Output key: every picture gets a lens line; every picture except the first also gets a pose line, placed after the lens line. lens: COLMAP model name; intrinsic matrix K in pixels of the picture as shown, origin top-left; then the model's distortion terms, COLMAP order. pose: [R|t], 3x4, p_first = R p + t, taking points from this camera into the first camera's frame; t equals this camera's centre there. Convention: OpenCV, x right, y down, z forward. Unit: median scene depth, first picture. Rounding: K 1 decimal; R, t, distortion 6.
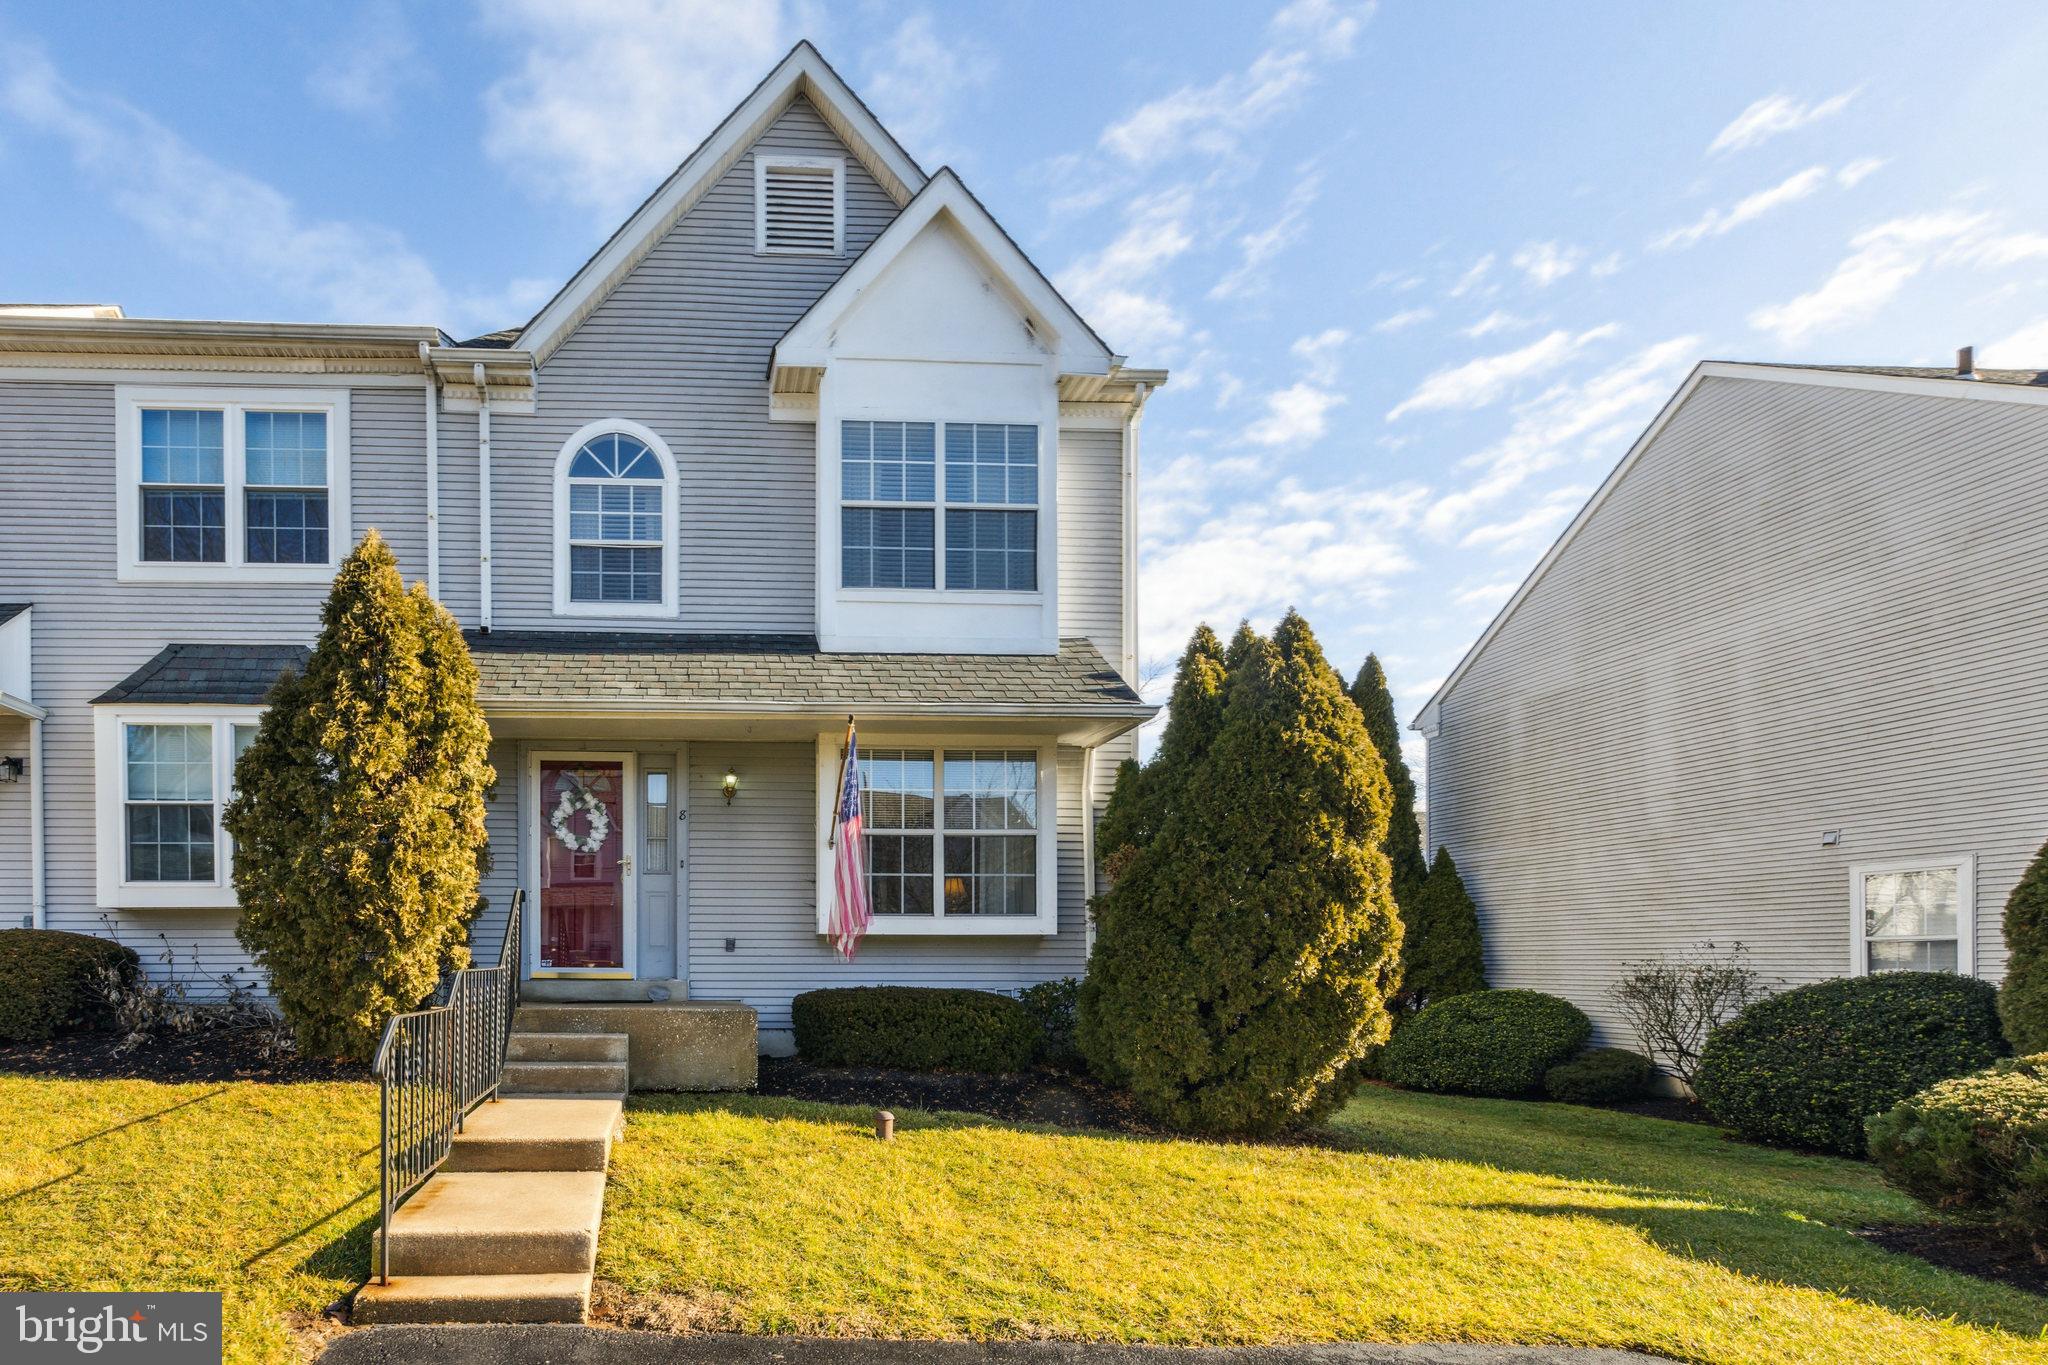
lens RADIAL K [[1633.6, 0, 1021.8], [0, 1633.6, 640.8], [0, 0, 1]] dist [0.007750, -0.006670]
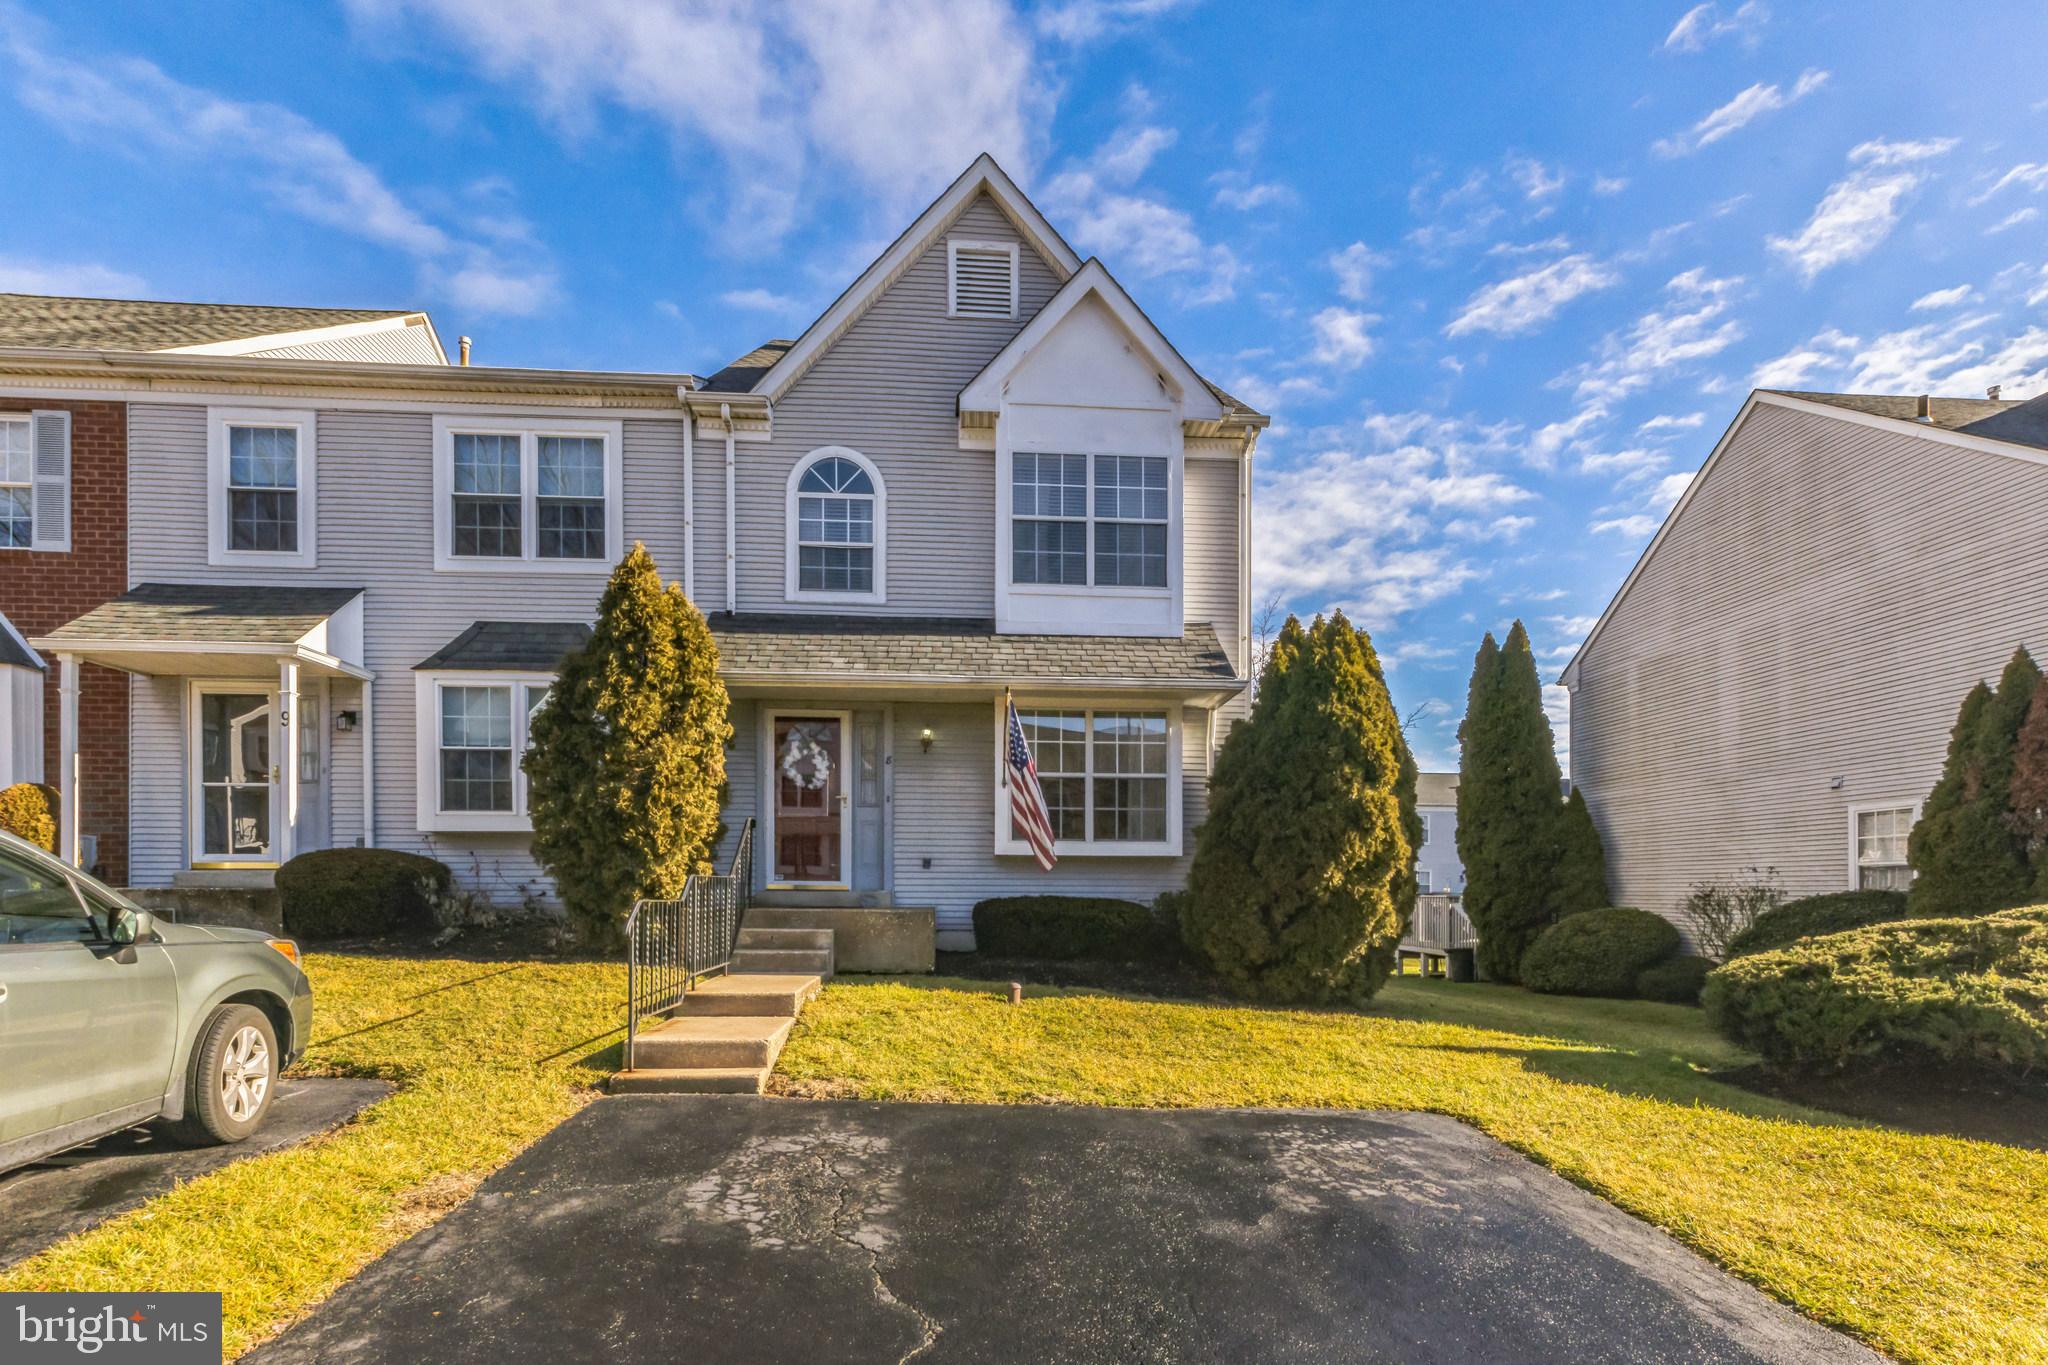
lens RADIAL K [[951.8, 0, 1030.0], [0, 951.8, 686.8], [0, 0, 1]] dist [0.002148, 0.001476]
pose [[0.999507, 0.009283, 0.029980, -0.116192], [-0.009652, 0.999879, 0.012185, 0.038381], [-0.029863, -0.012469, 0.999476, 0.253068]]
